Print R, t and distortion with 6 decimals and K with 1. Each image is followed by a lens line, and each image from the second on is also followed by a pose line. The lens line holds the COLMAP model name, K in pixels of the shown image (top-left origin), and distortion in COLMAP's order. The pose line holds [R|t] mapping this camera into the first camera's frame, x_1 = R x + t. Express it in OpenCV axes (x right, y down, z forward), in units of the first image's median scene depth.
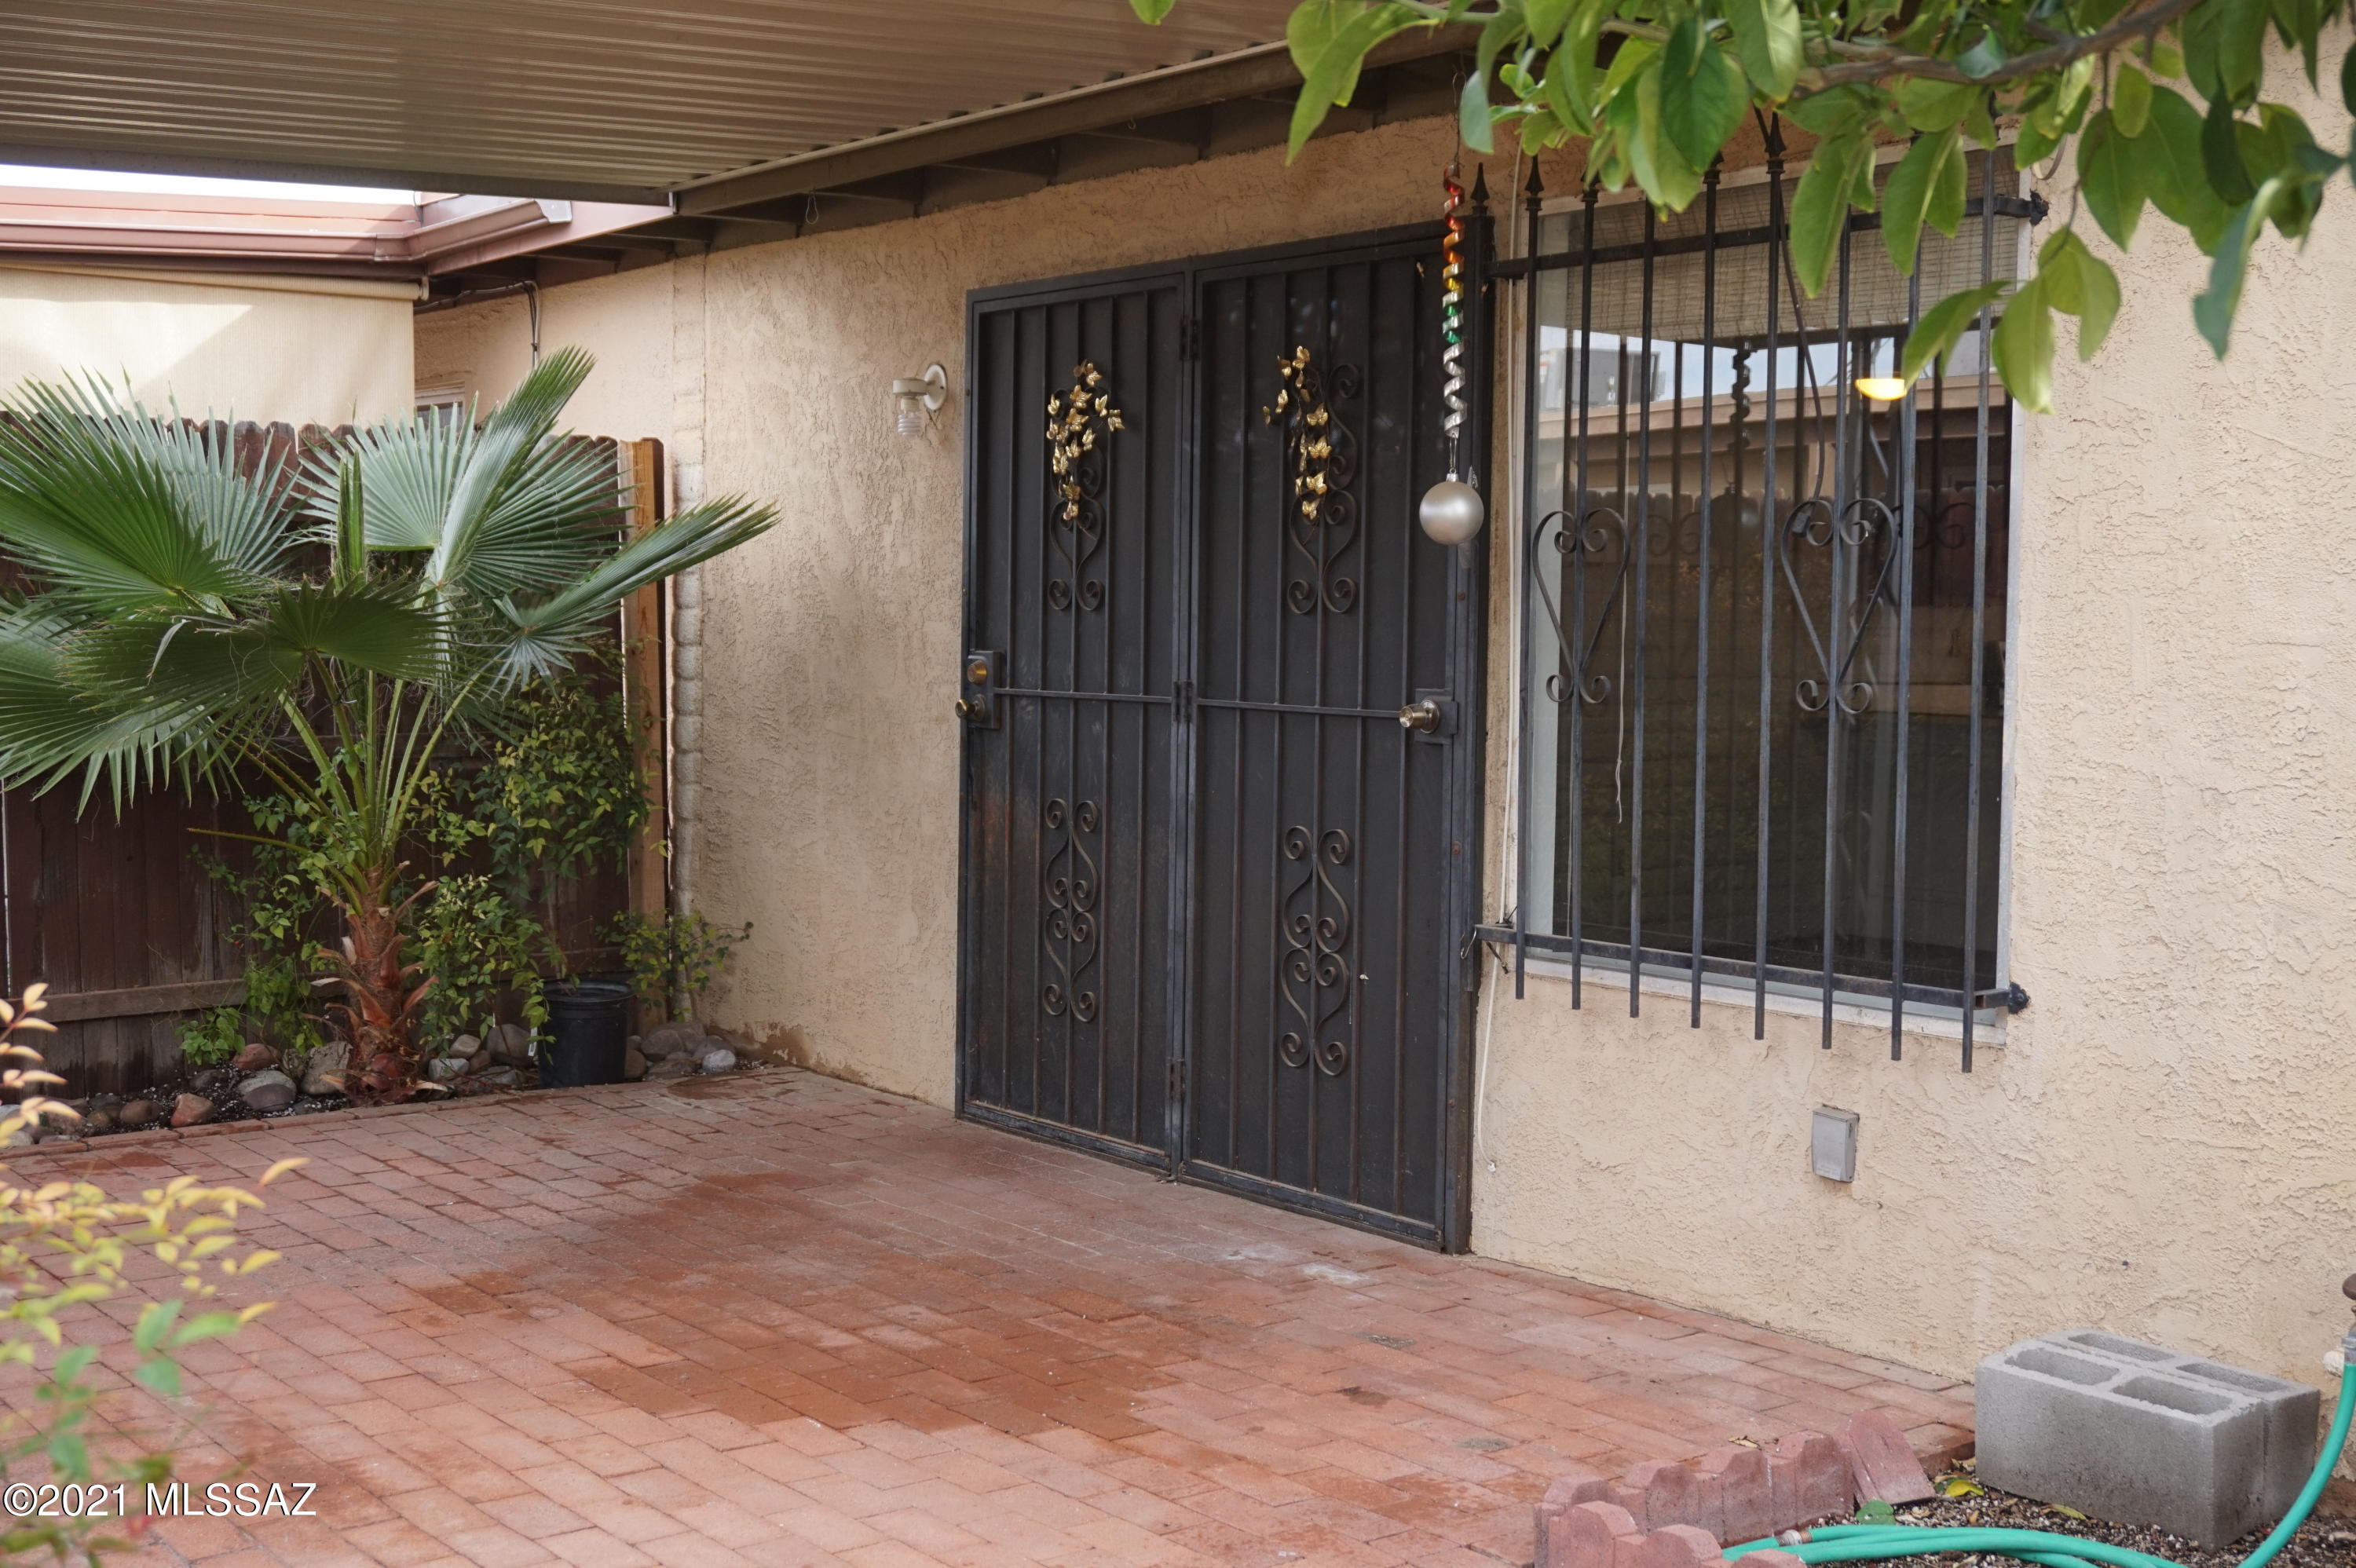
lens RADIAL K [[2937.2, 0, 1178.0], [0, 2937.2, 784.0], [0, 0, 1]] dist [-0.012540, 0.006870]
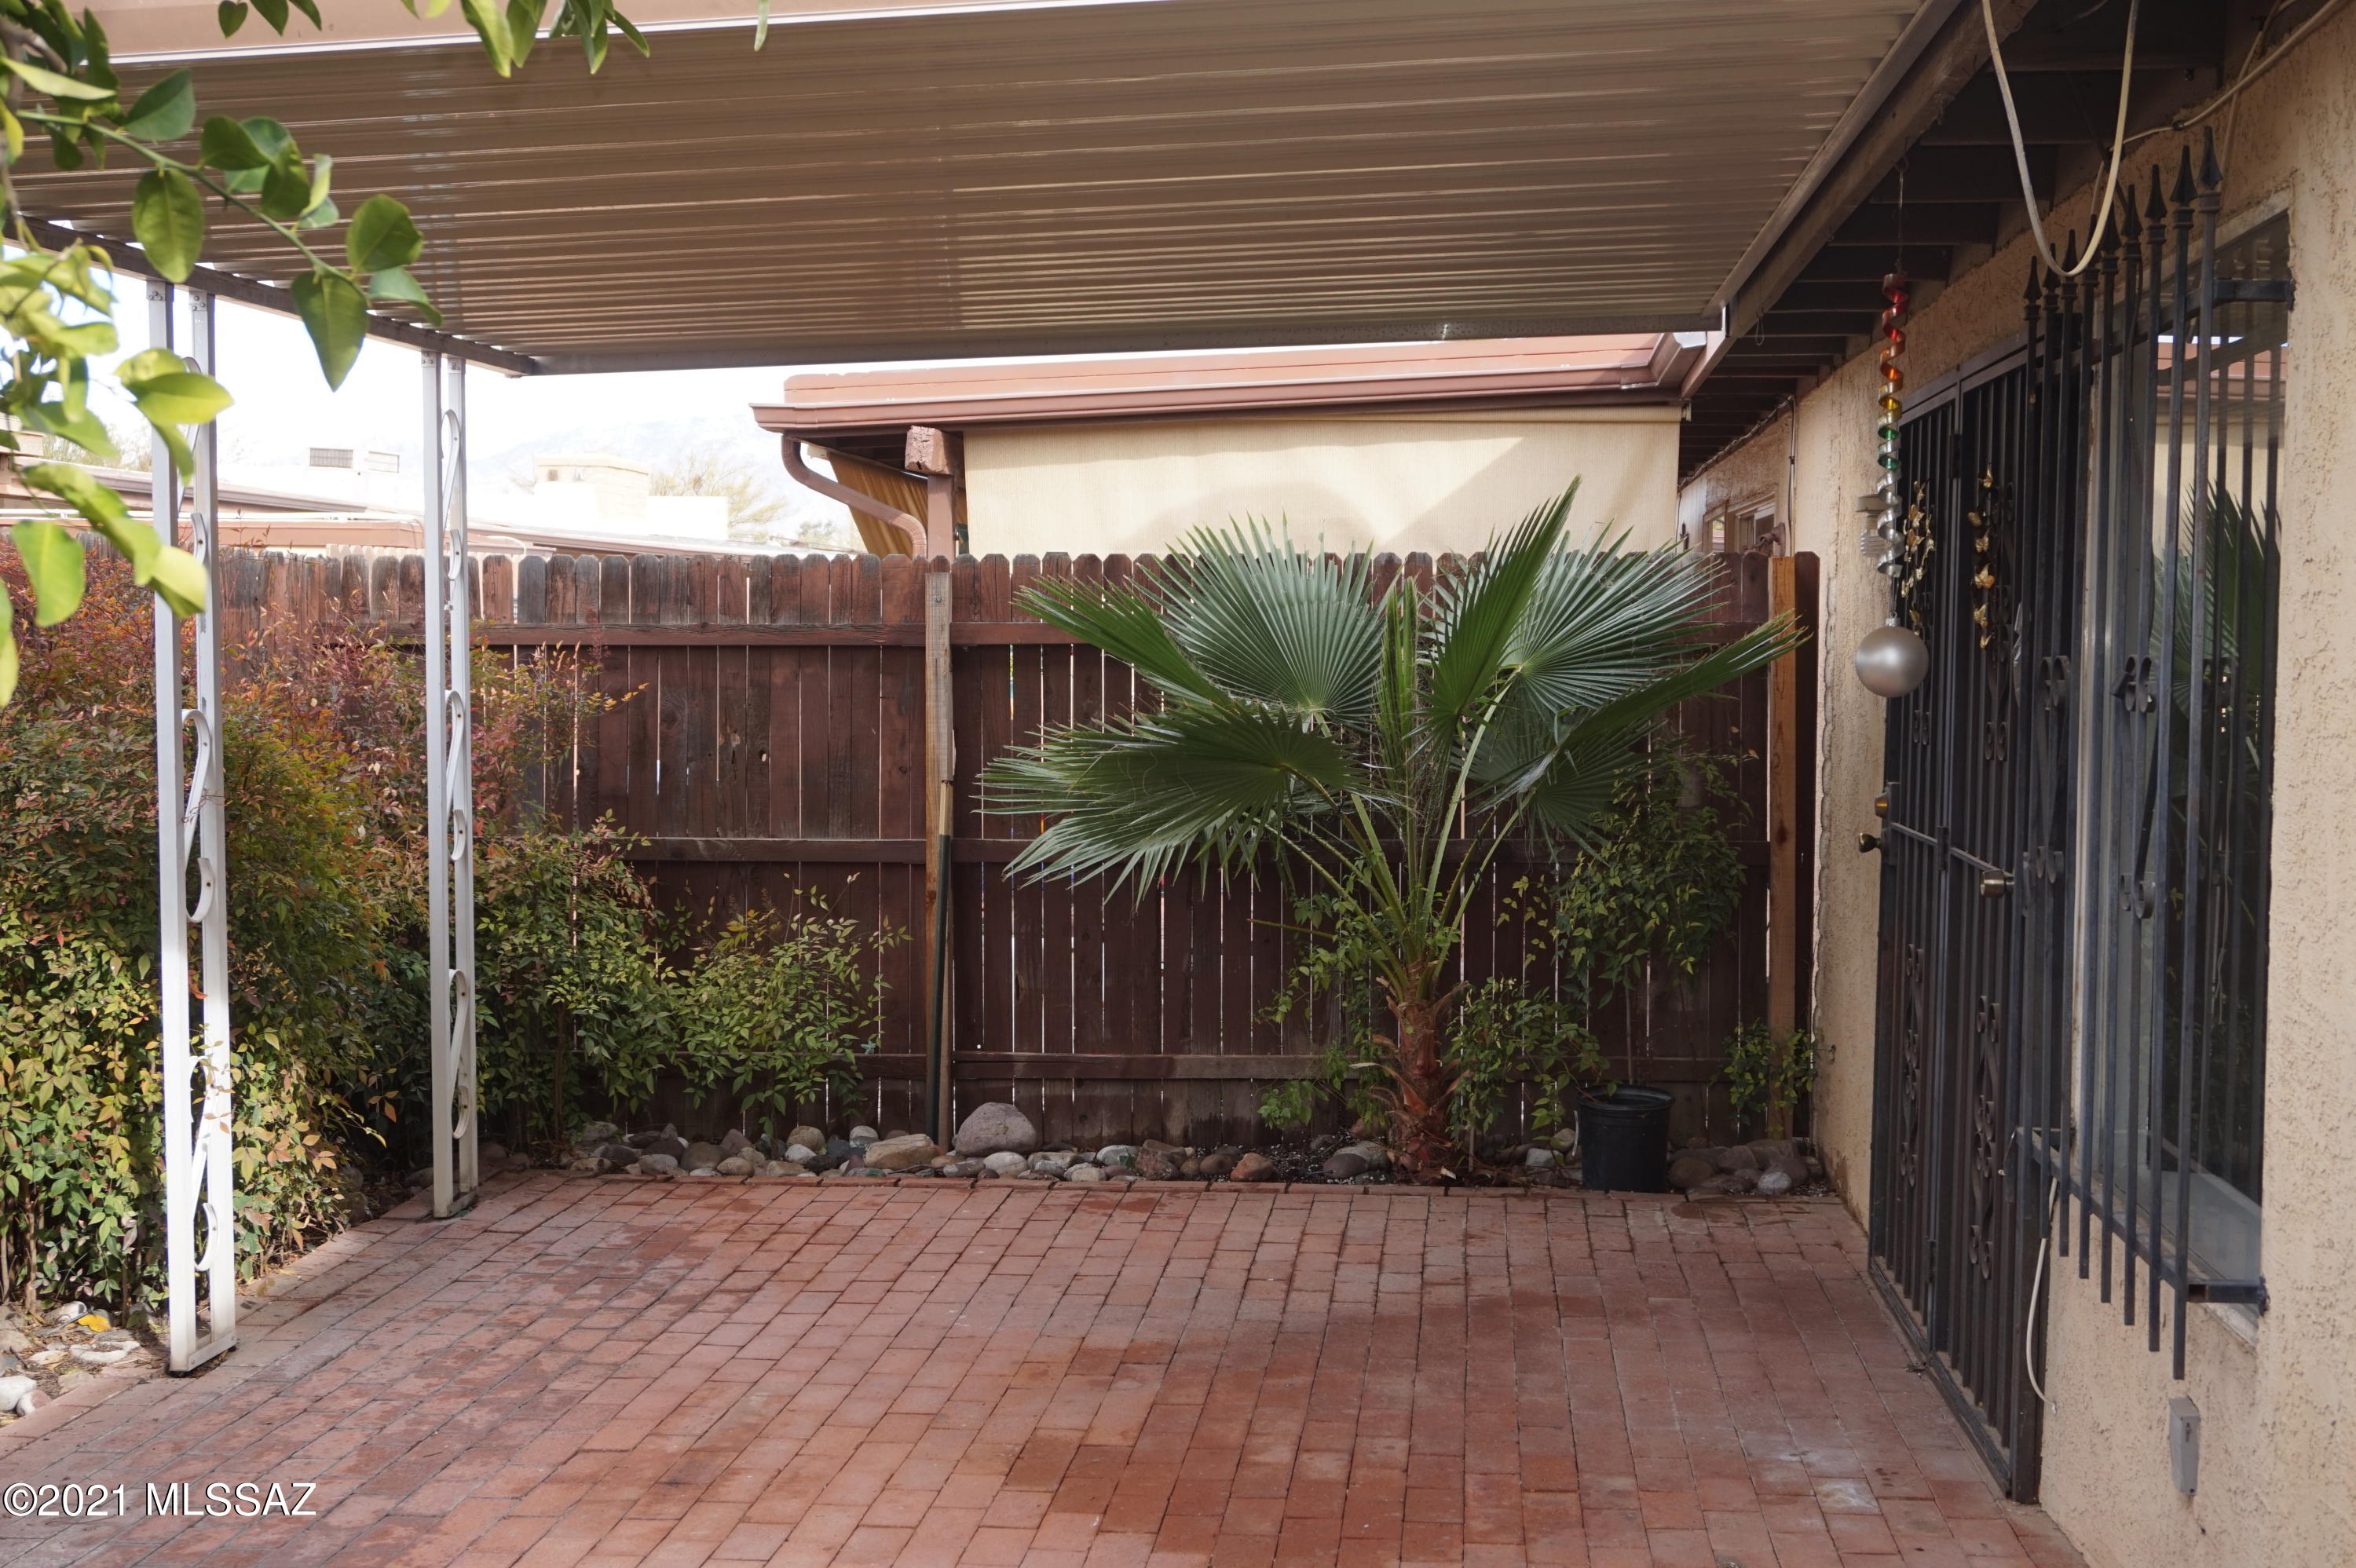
lens RADIAL K [[2872.6, 0, 1161.6], [0, 2872.6, 798.1], [0, 0, 1]] dist [-0.011056, 0.044324]
pose [[0.735846, 0.030514, -0.676461, 0.402770], [-0.039318, 0.999224, 0.002304, -0.034279], [0.676006, 0.024901, 0.736475, 0.164941]]
